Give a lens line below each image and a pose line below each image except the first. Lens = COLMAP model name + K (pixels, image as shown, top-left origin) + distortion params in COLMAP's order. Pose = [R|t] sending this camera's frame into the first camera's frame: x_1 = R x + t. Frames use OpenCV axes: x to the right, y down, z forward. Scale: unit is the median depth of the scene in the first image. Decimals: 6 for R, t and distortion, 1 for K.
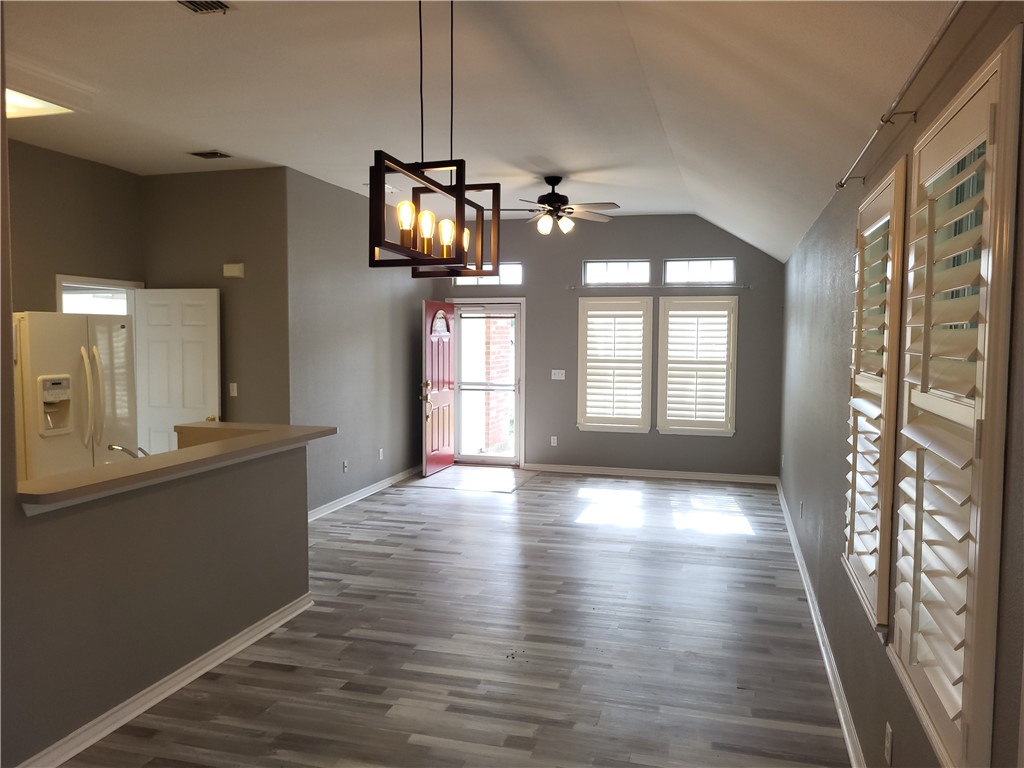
lens RADIAL K [[787.5, 0, 510.4], [0, 787.5, 388.3], [0, 0, 1]] dist [0.034704, -0.016613]
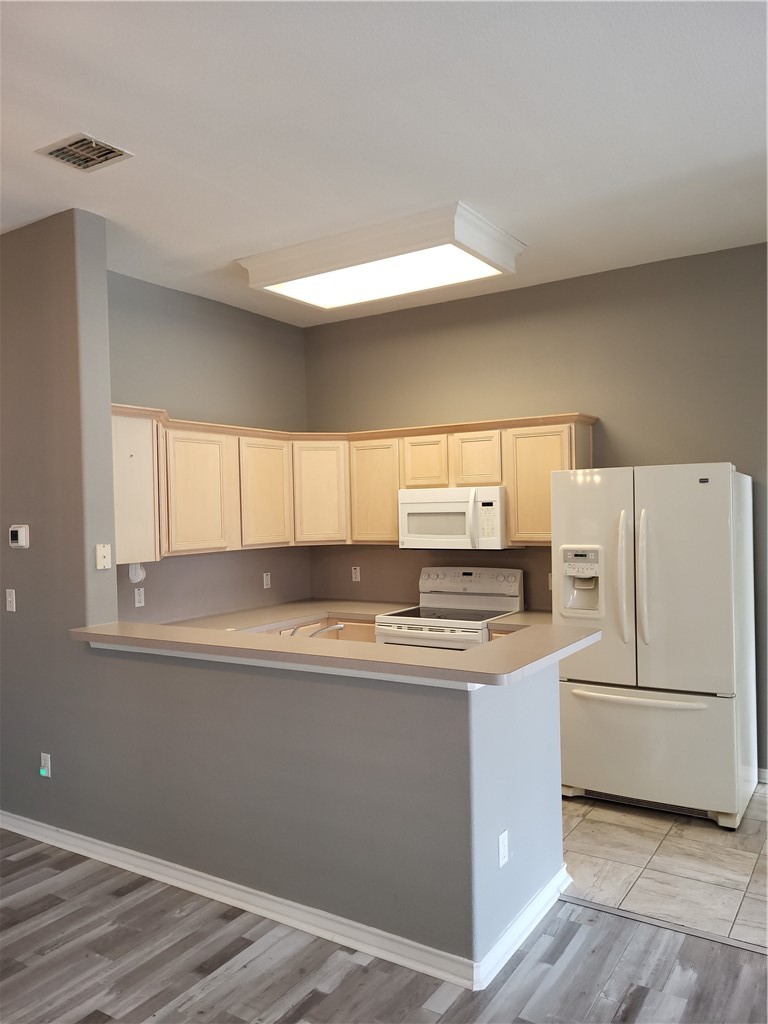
lens RADIAL K [[787.5, 0, 382.7], [0, 787.5, 515.1], [0, 0, 1]] dist [0.034704, -0.016613]
pose [[-0.289477, 0.009619, -0.957137, 0.417909], [-0.043429, 0.998788, 0.023172, -0.088396], [0.956199, 0.048276, -0.288708, 1.582207]]
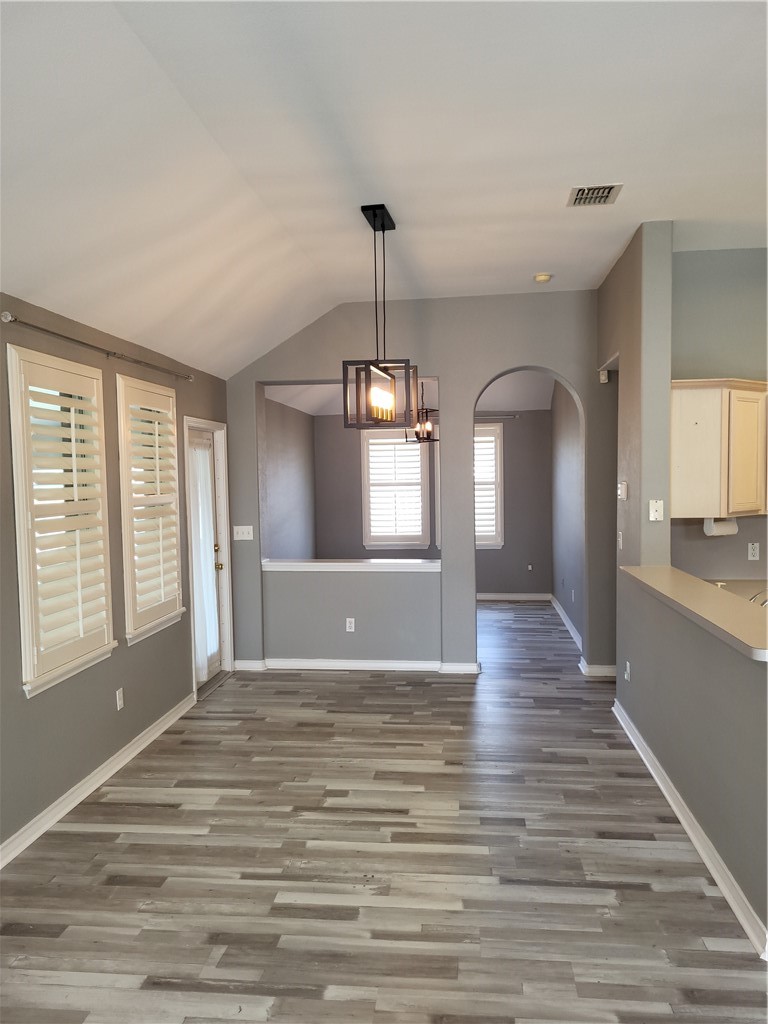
lens RADIAL K [[787.5, 0, 388.5], [0, 787.5, 508.0], [0, 0, 1]] dist [0.034704, -0.016613]
pose [[-0.984308, 0.016807, -0.175656, 0.139645], [-0.002296, 0.994150, 0.107987, -0.136066], [0.176443, 0.106696, -0.978511, 2.133388]]
